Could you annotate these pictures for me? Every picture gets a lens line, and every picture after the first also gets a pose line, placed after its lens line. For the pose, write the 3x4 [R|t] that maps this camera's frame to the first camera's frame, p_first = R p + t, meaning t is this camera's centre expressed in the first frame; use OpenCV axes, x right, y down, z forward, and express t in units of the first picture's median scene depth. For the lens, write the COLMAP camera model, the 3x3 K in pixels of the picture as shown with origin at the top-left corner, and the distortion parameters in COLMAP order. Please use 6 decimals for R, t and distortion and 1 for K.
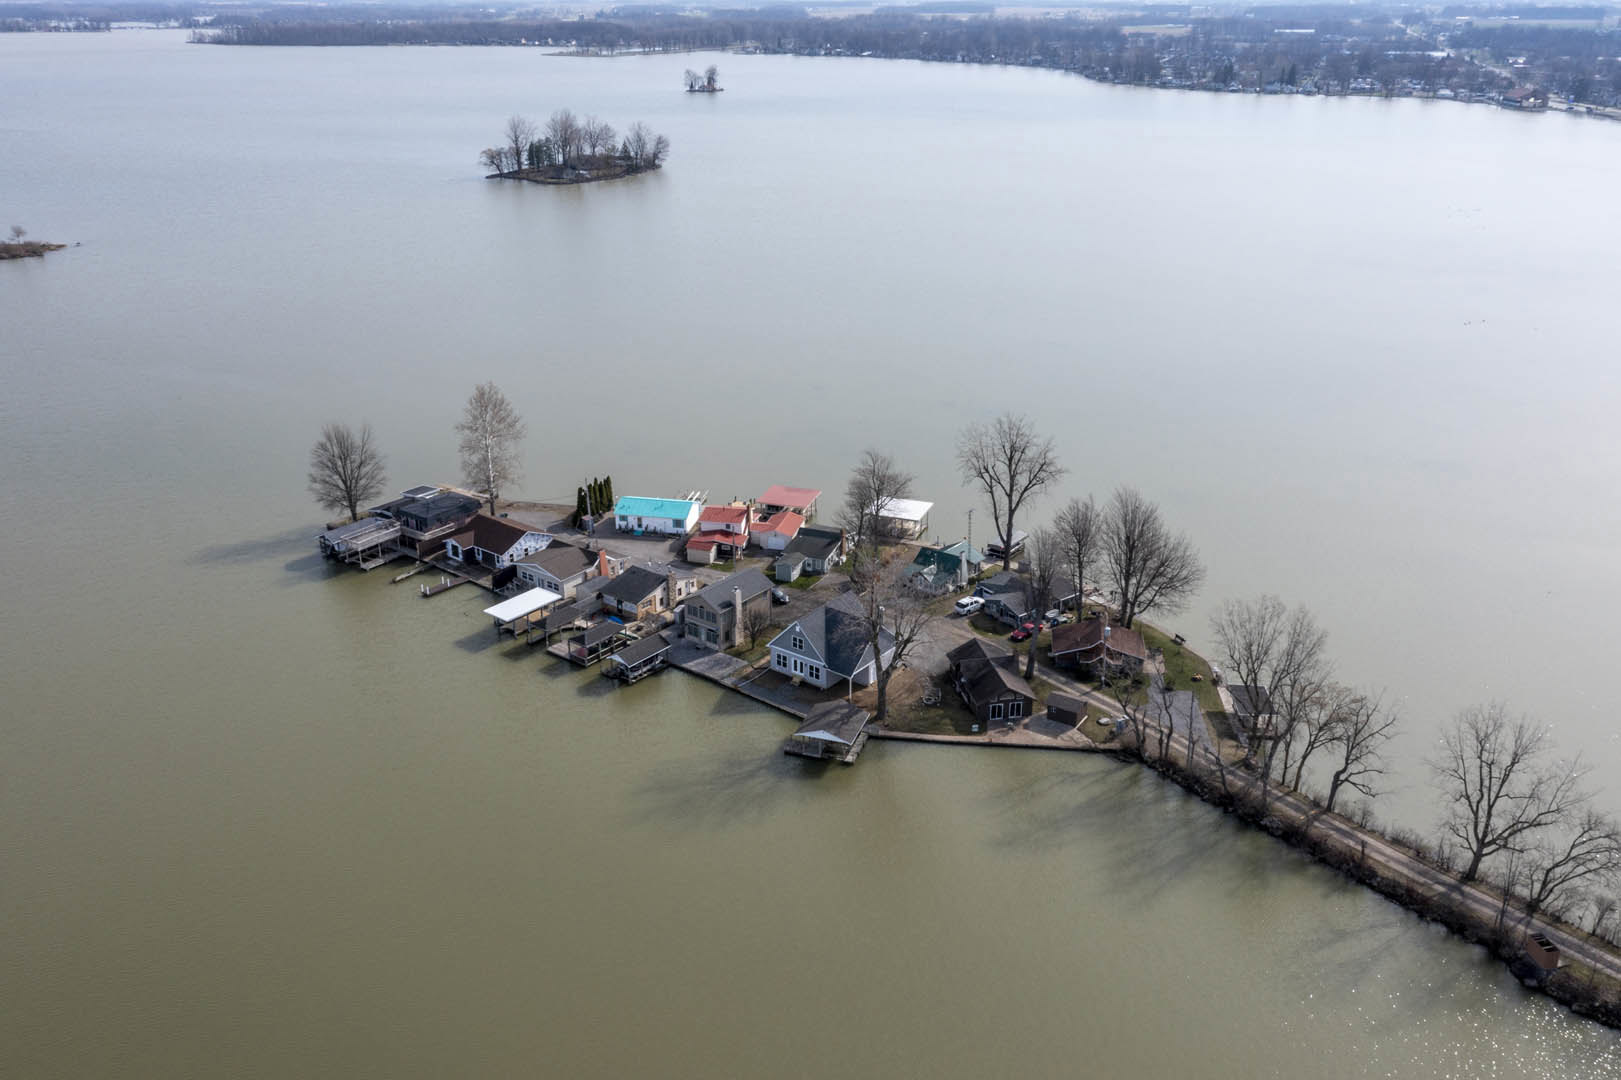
lens RADIAL K [[1411.2, 0, 810.5], [0, 1411.2, 540.0], [0, 0, 1]] dist [-0.013840, 0.009587]
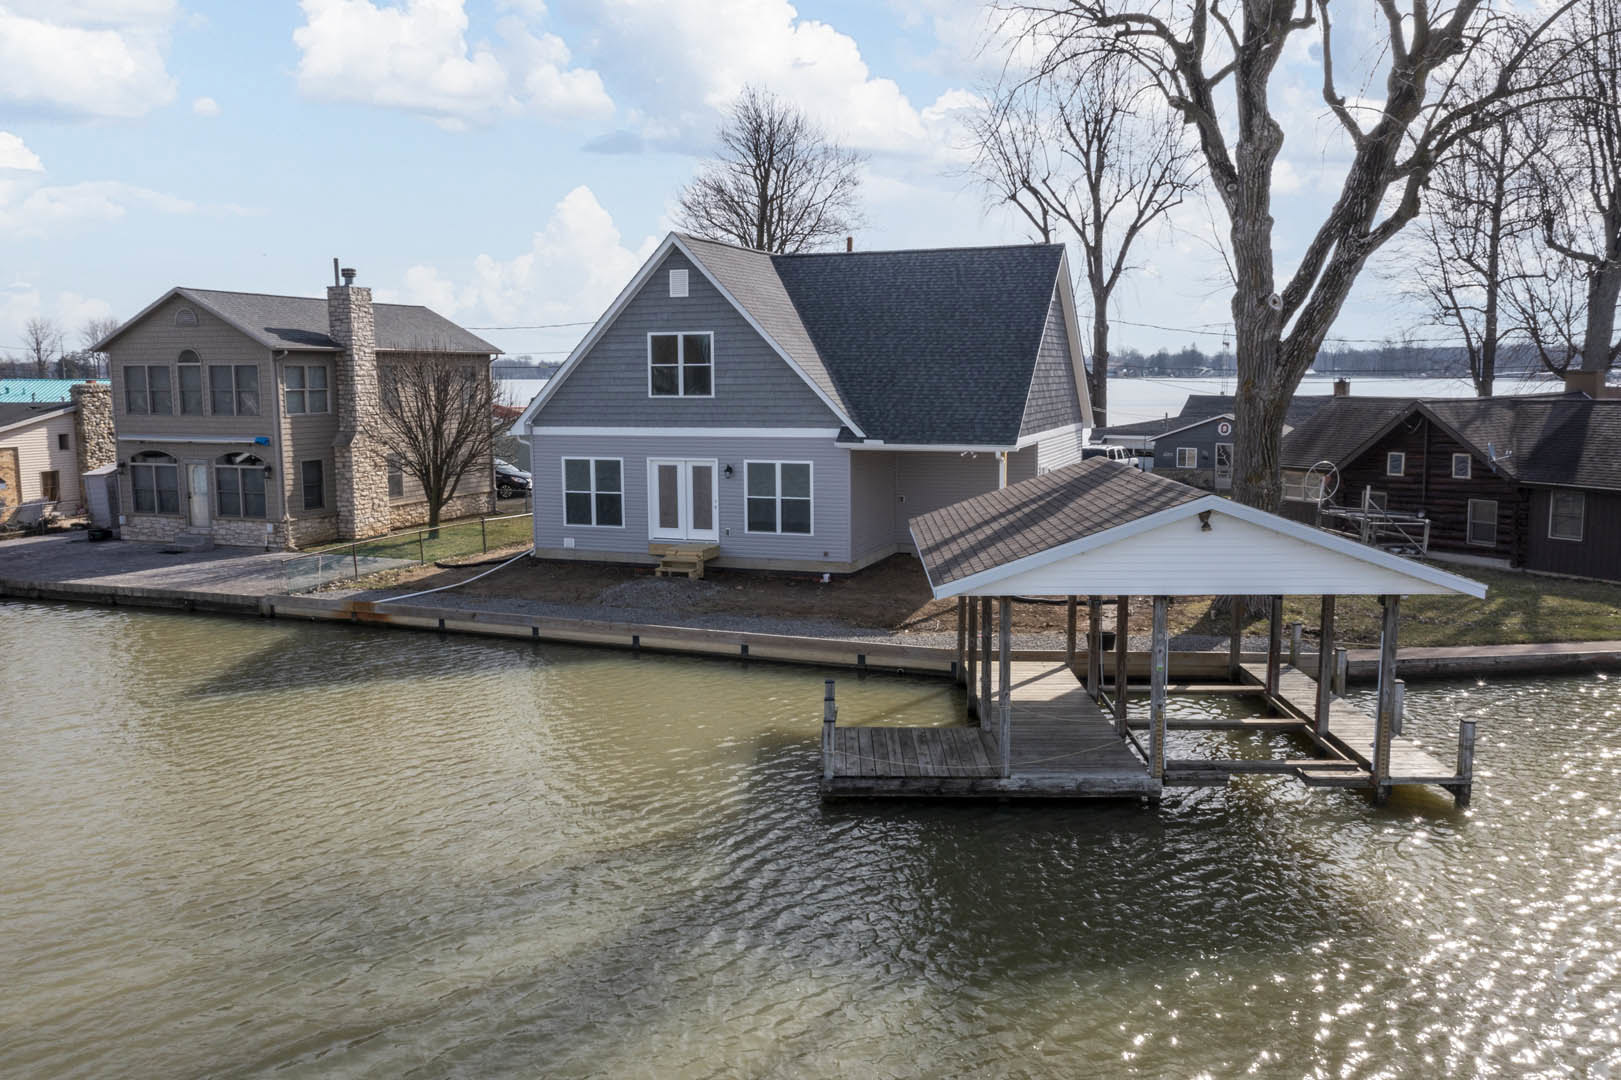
lens RADIAL K [[1288.2, 0, 833.1], [0, 1288.2, 533.9], [0, 0, 1]] dist [0.001388, 0.003288]
pose [[0.950118, -0.041409, 0.309130, -0.044640], [0.122179, 0.961348, -0.246744, 0.139031], [-0.286964, 0.272205, 0.918453, 0.798216]]
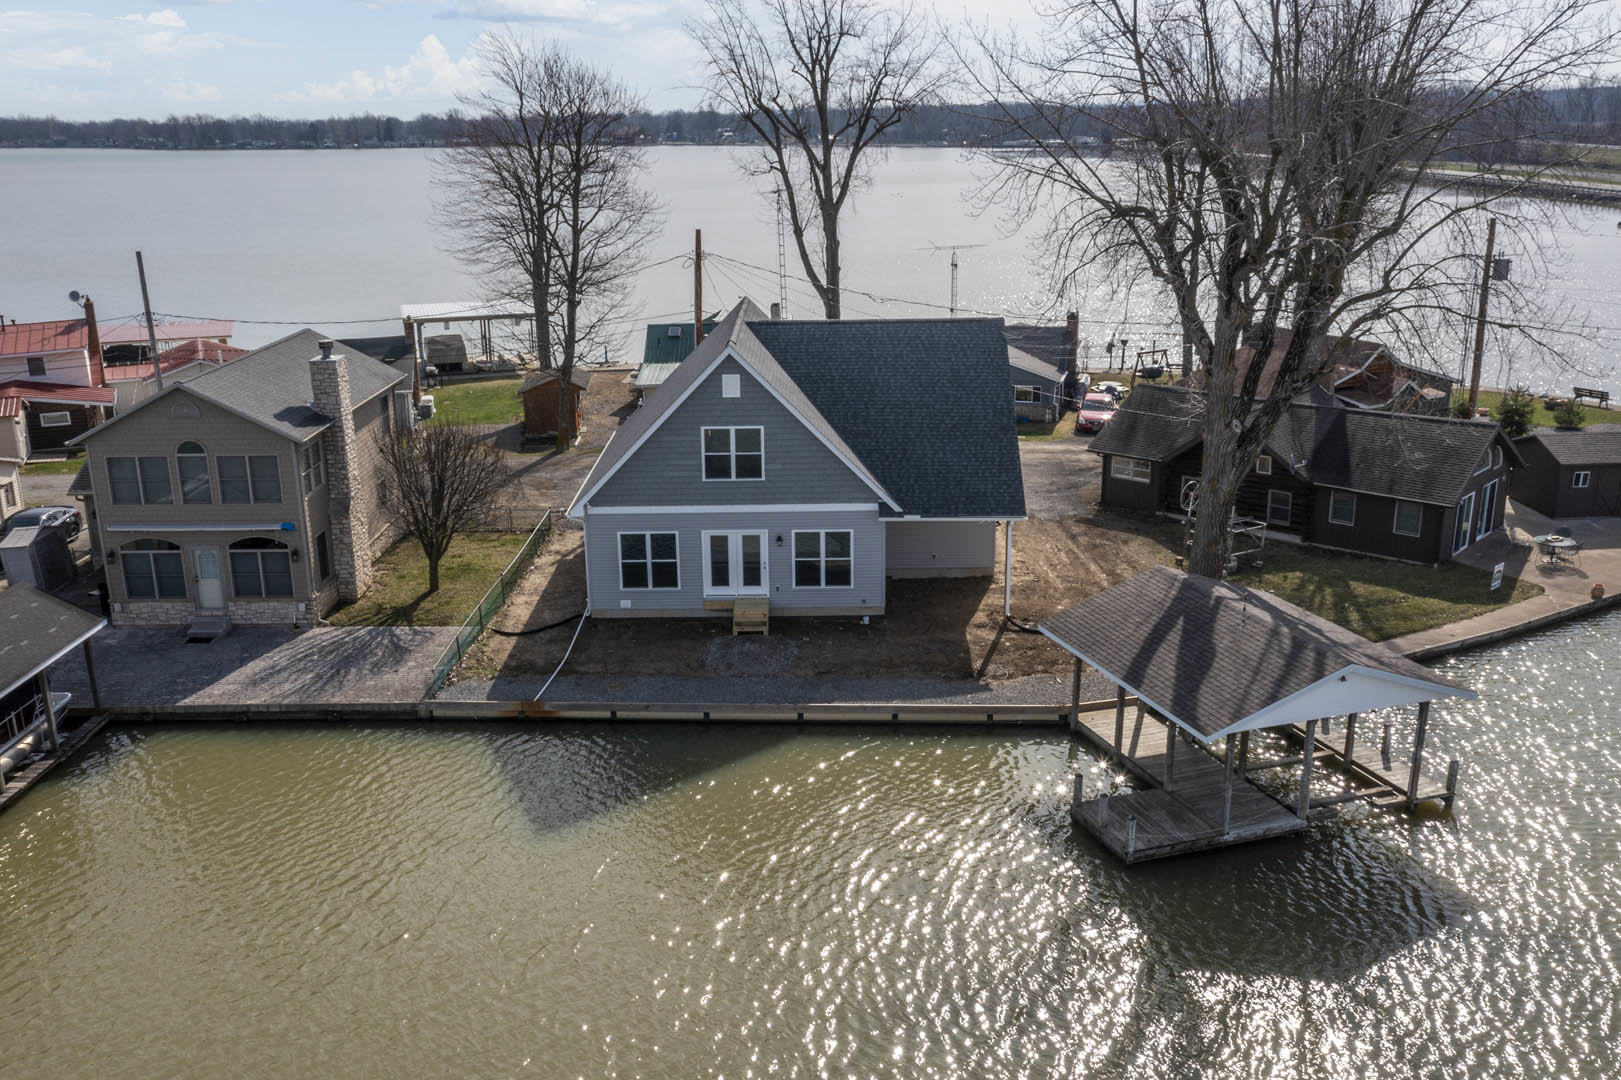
lens RADIAL K [[1411.2, 0, 810.5], [0, 1411.2, 540.0], [0, 0, 1]] dist [-0.013840, 0.009587]
pose [[0.786371, -0.180907, 0.590673, -0.136226], [0.243980, 0.969378, -0.027919, 0.093109], [-0.567534, 0.166067, 0.806428, 0.772383]]
